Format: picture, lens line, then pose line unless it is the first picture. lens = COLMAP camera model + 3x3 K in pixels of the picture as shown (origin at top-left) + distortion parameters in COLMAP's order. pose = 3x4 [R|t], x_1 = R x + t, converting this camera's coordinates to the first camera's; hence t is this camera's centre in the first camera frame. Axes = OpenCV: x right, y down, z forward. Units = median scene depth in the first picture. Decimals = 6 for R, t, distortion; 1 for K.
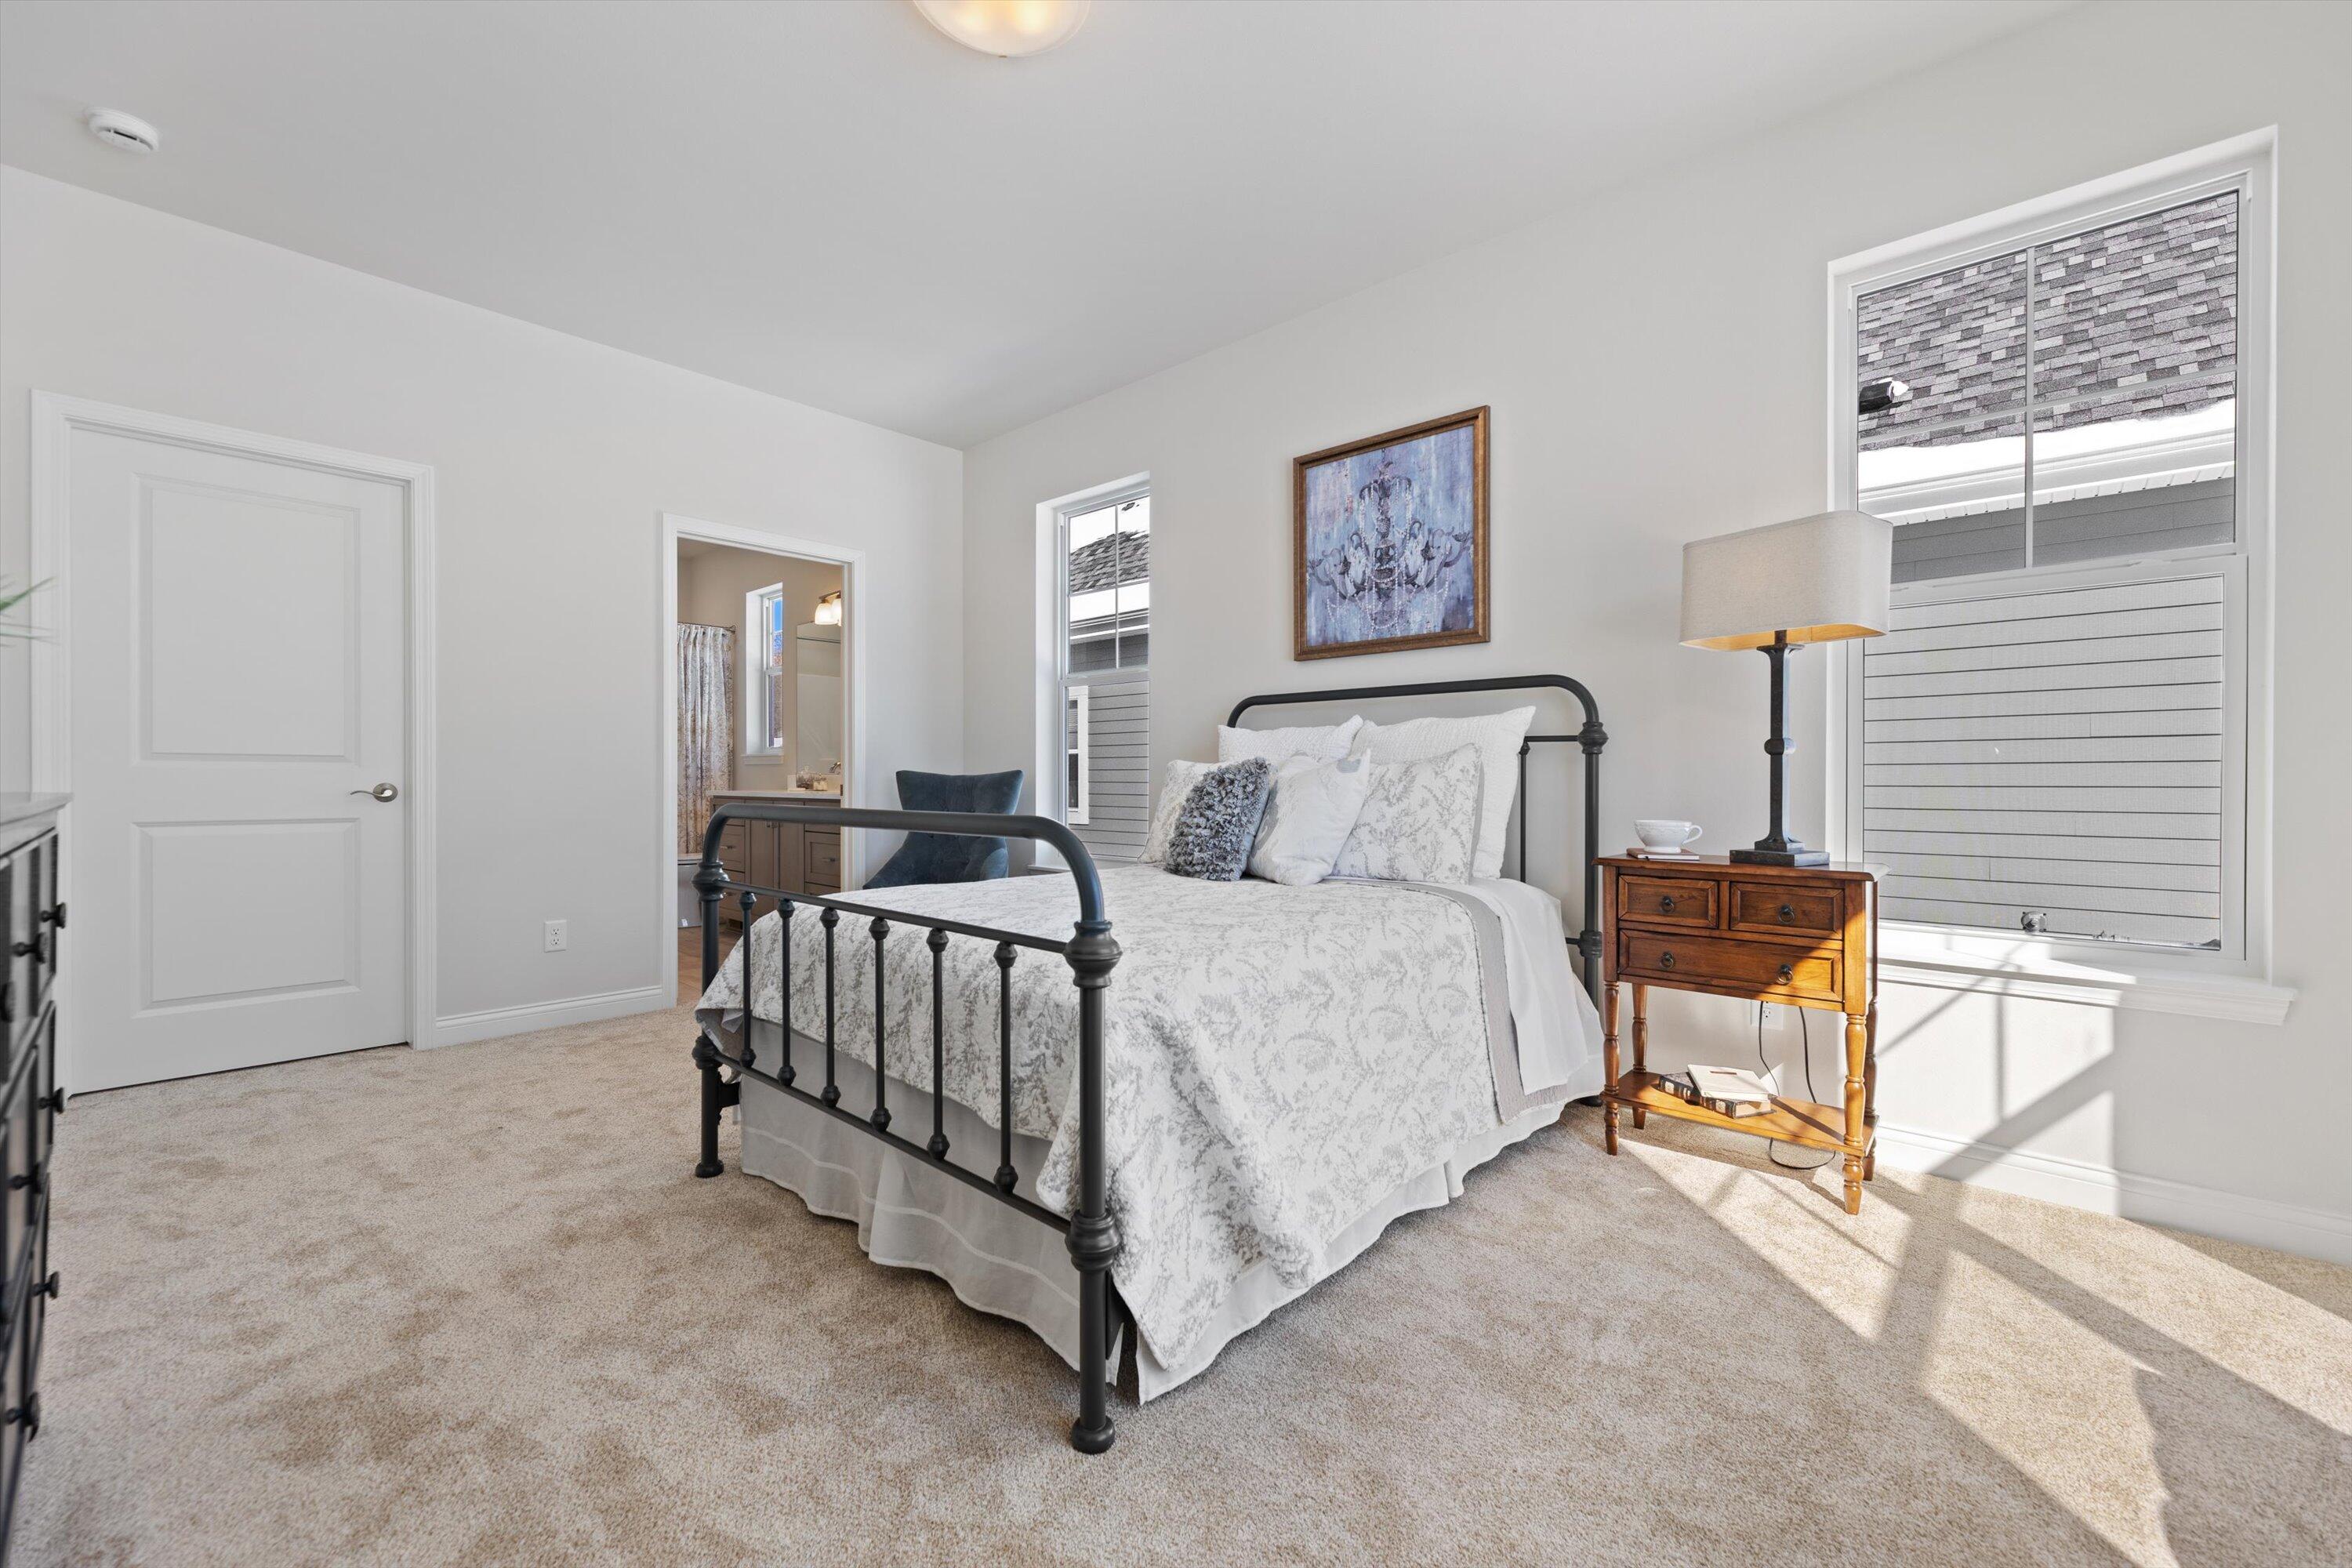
lens RADIAL K [[947.6, 0, 1168.4], [0, 947.6, 783.8], [0, 0, 1]] dist [-0.002031, -0.000233]
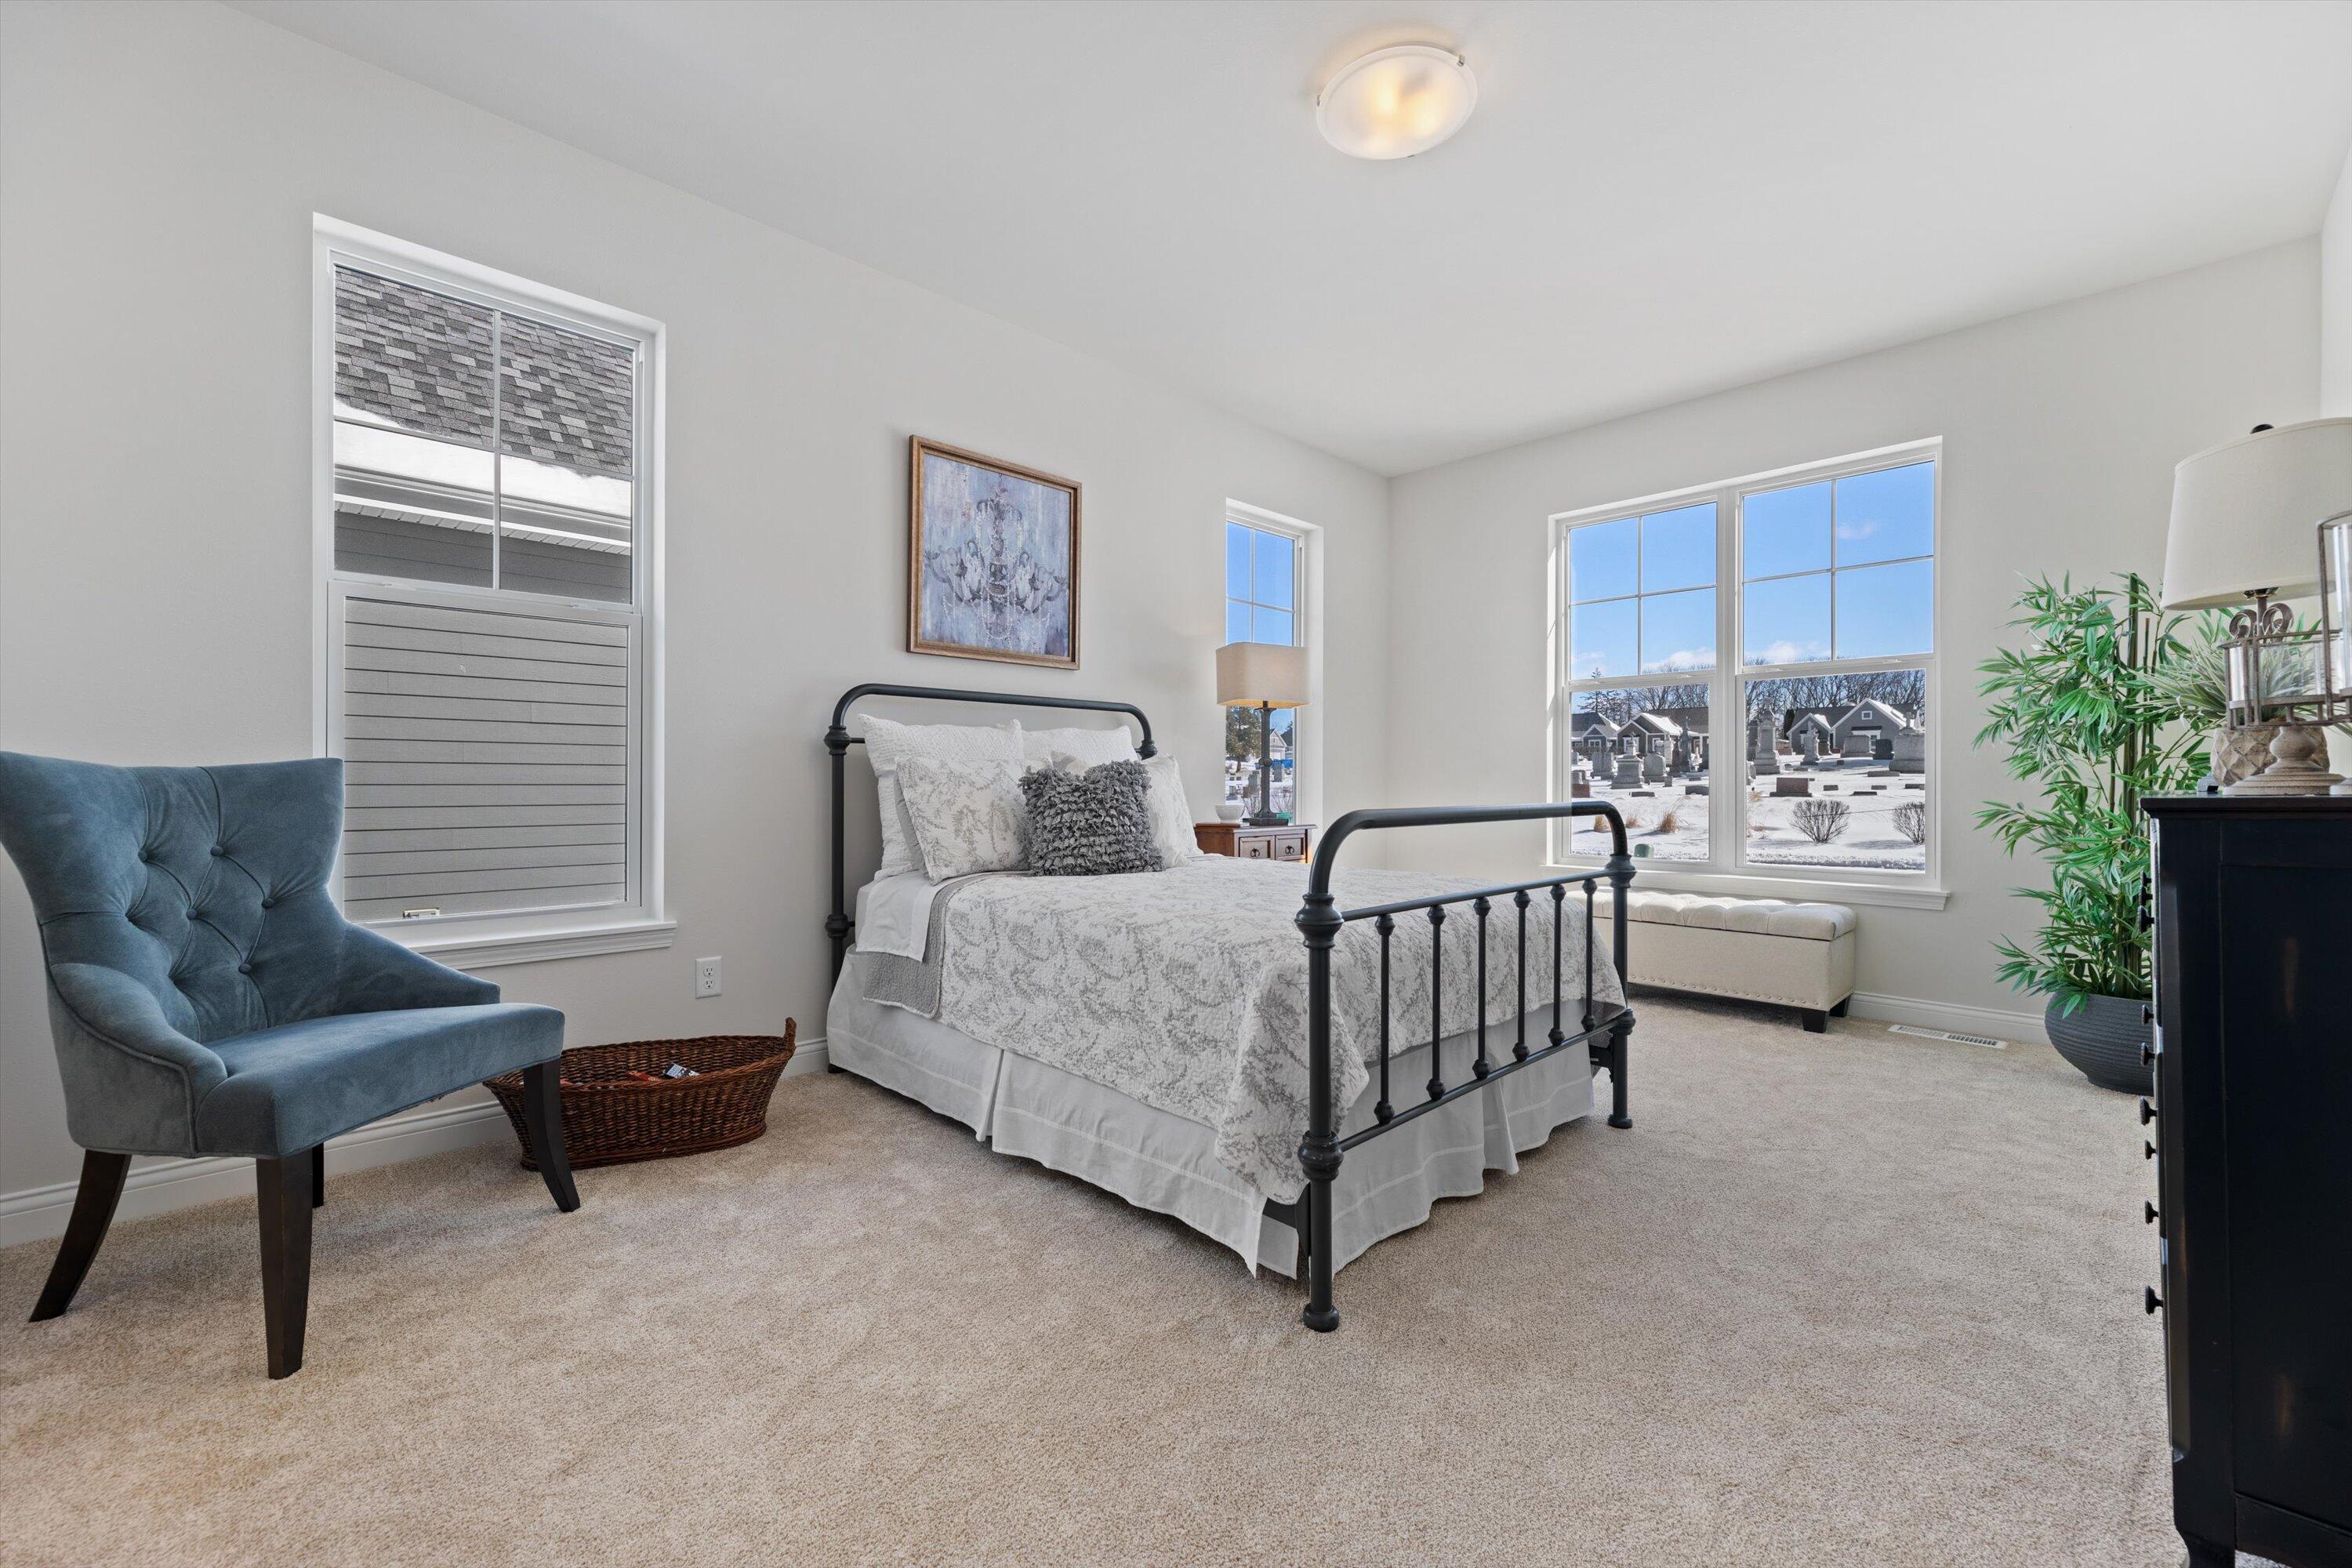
lens RADIAL K [[969.4, 0, 1196.4], [0, 969.4, 781.9], [0, 0, 1]] dist [-0.001790, -0.000390]
pose [[0.038491, -0.001508, 0.999258, -0.858919], [-0.000361, 0.999999, 0.001523, -0.003573], [-0.999259, -0.000420, 0.038490, 0.723202]]
